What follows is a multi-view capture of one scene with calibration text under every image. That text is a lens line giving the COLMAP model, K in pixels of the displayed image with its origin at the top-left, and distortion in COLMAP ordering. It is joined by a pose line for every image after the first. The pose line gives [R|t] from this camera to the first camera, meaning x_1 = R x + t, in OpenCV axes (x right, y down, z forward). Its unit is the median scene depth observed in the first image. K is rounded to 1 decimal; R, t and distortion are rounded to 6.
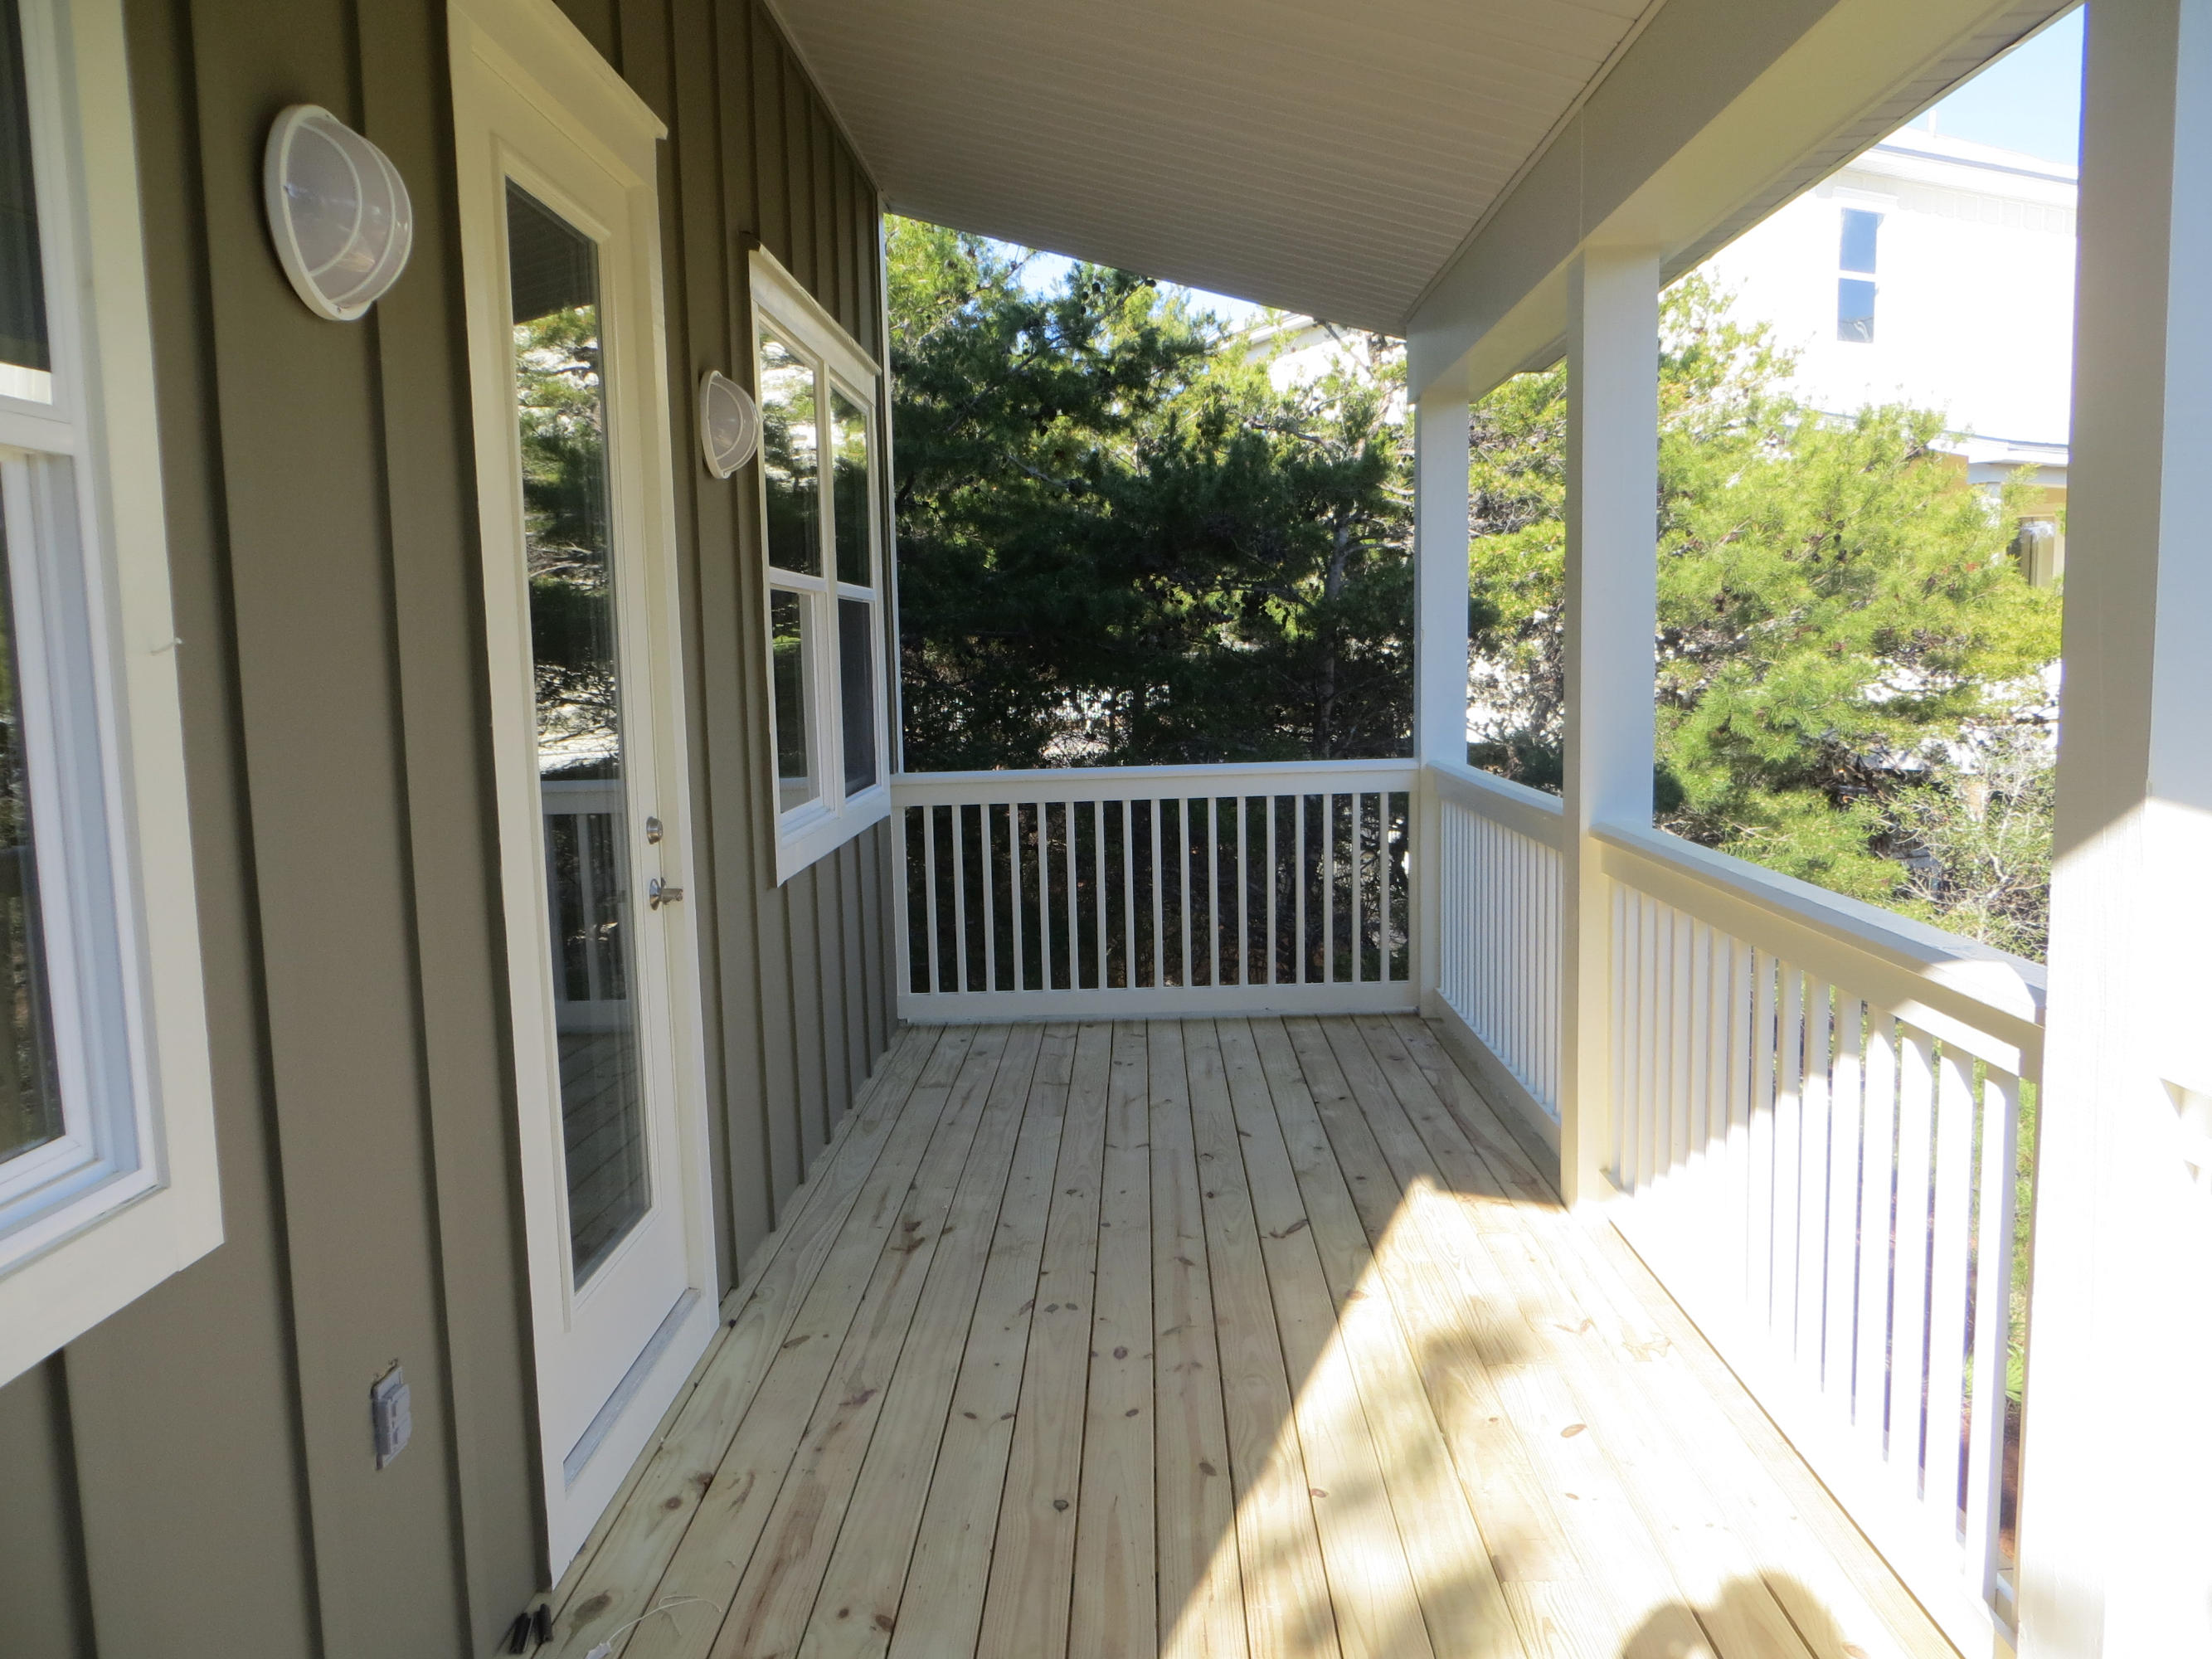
lens RADIAL K [[1679.3, 0, 1106.0], [0, 1679.3, 829.5], [0, 0, 1]] dist [-0.006825, -0.012282]
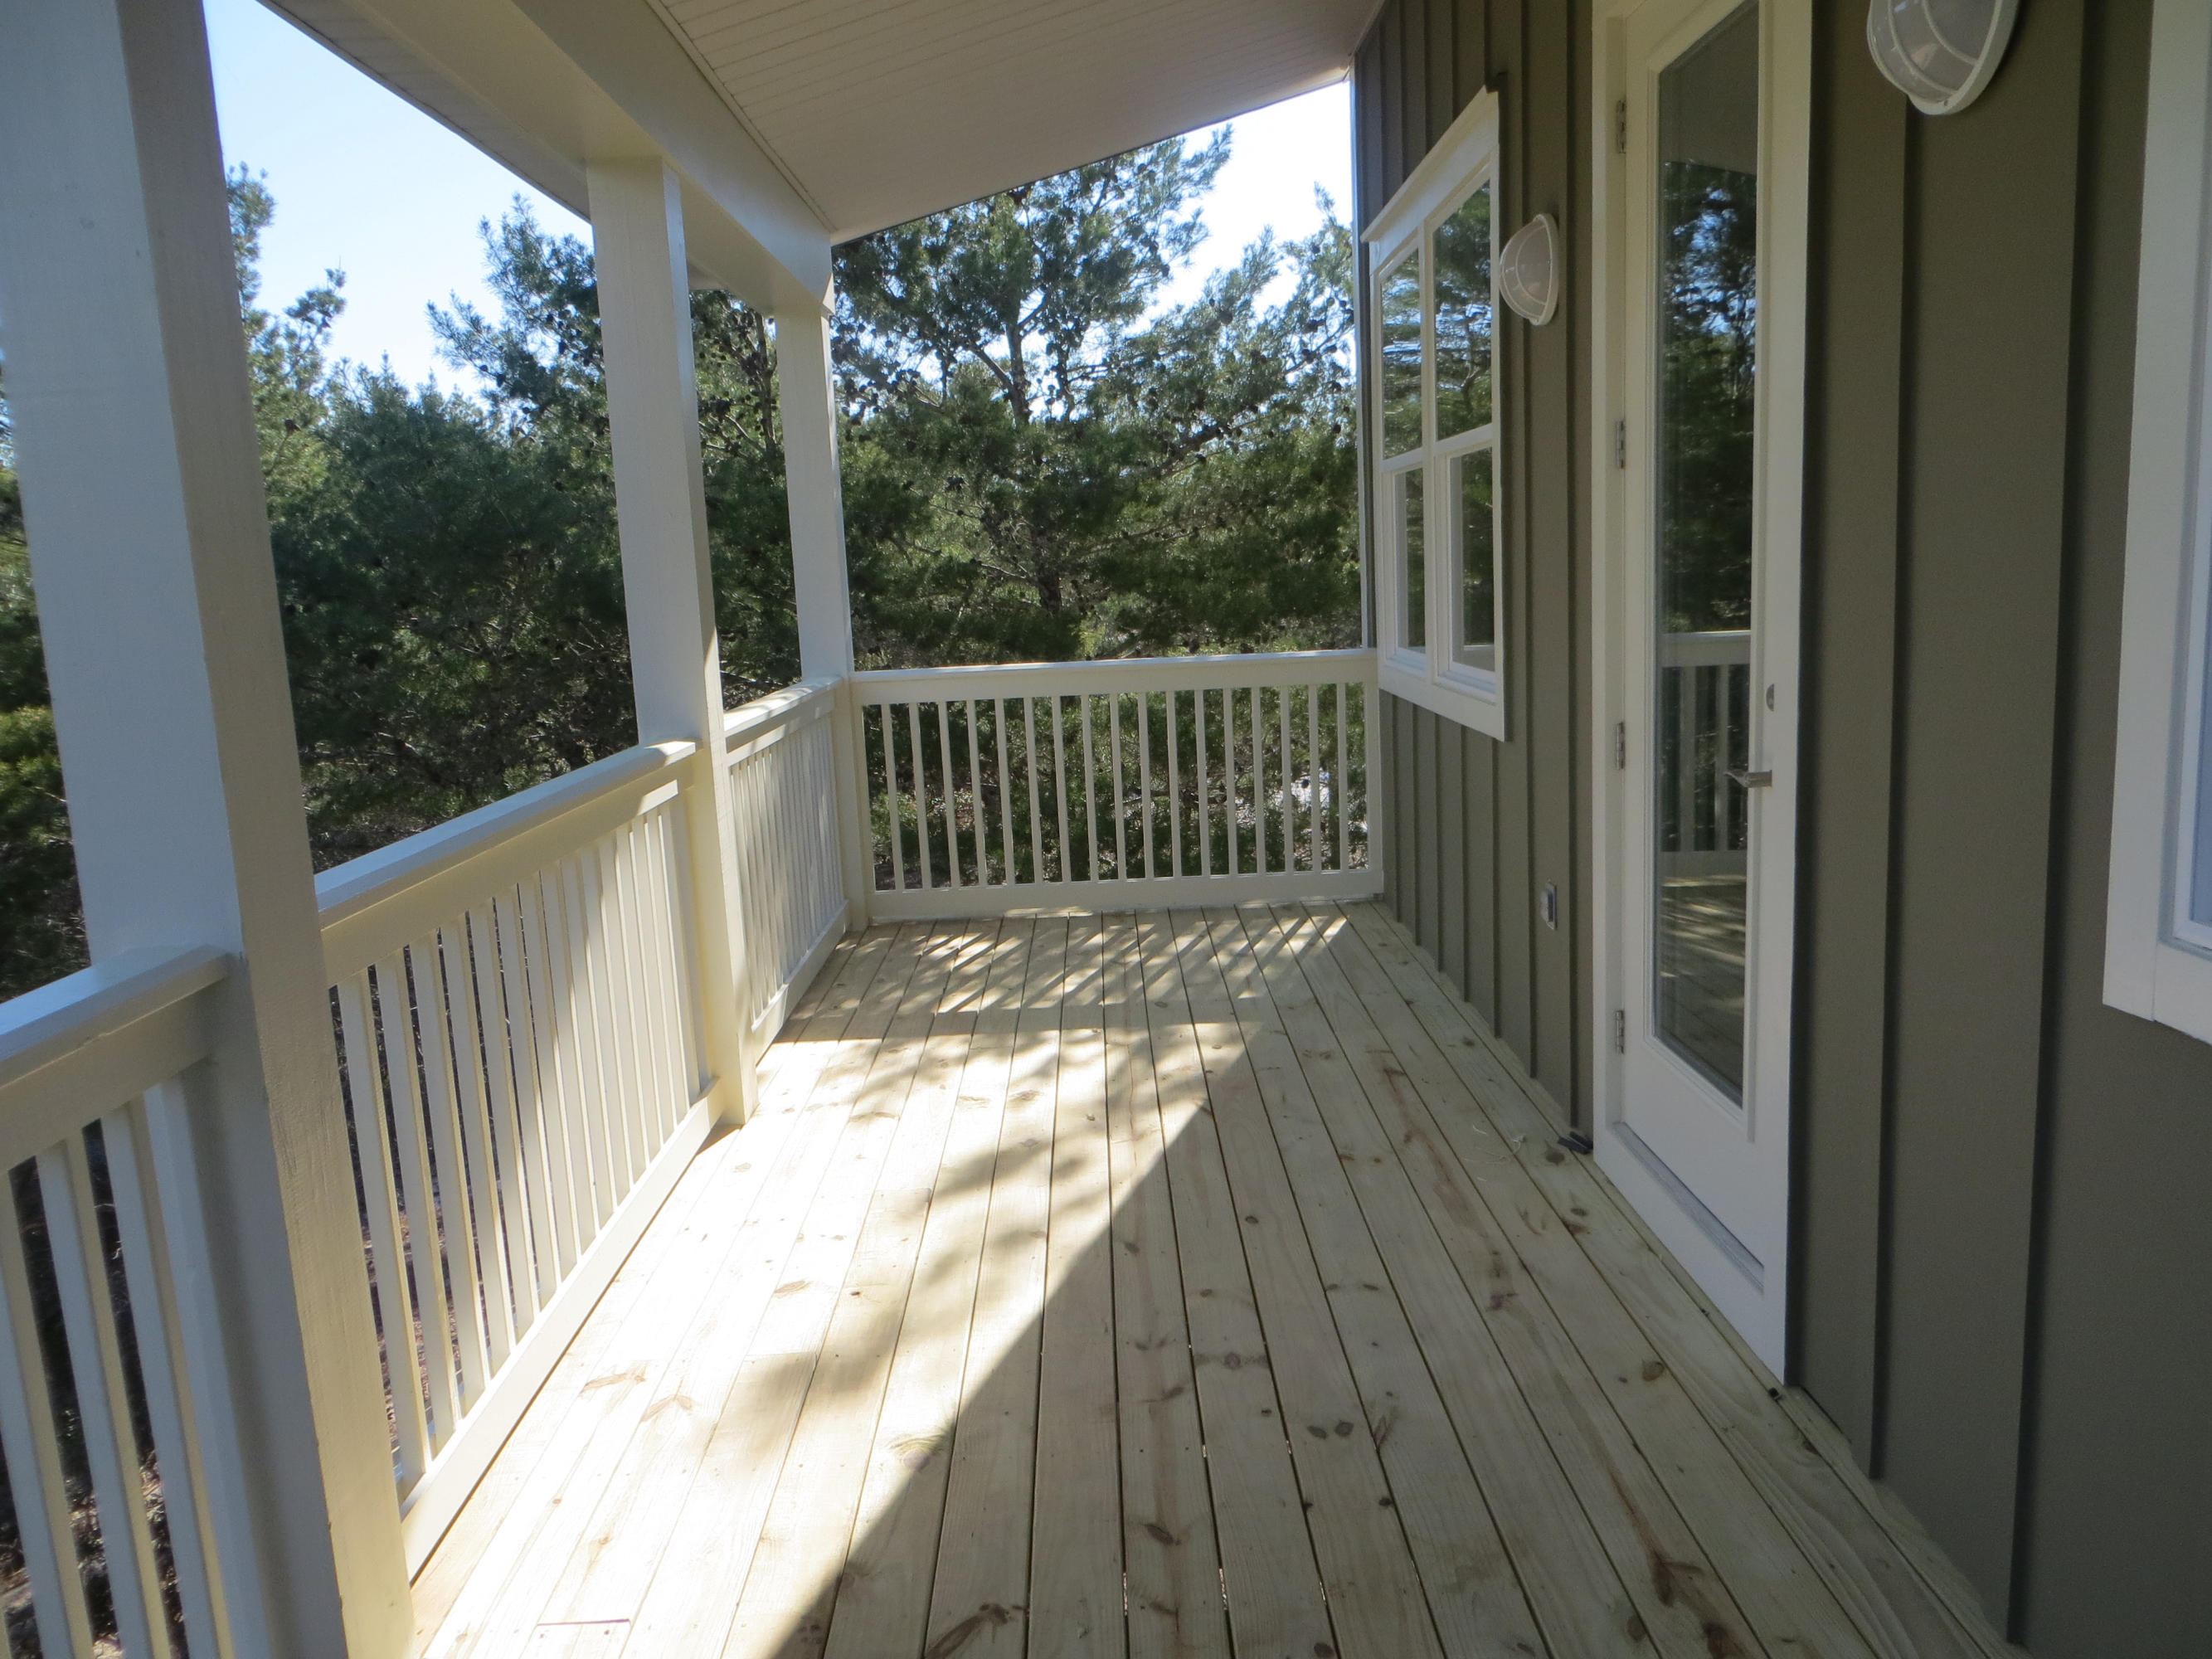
lens RADIAL K [[1679.3, 0, 1106.0], [0, 1679.3, 829.5], [0, 0, 1]] dist [-0.006825, -0.012282]
pose [[-0.995679, 0.091078, -0.018100, 0.066496], [0.083317, 0.962291, 0.258949, -0.176437], [0.041002, 0.256322, -0.965721, 1.843632]]
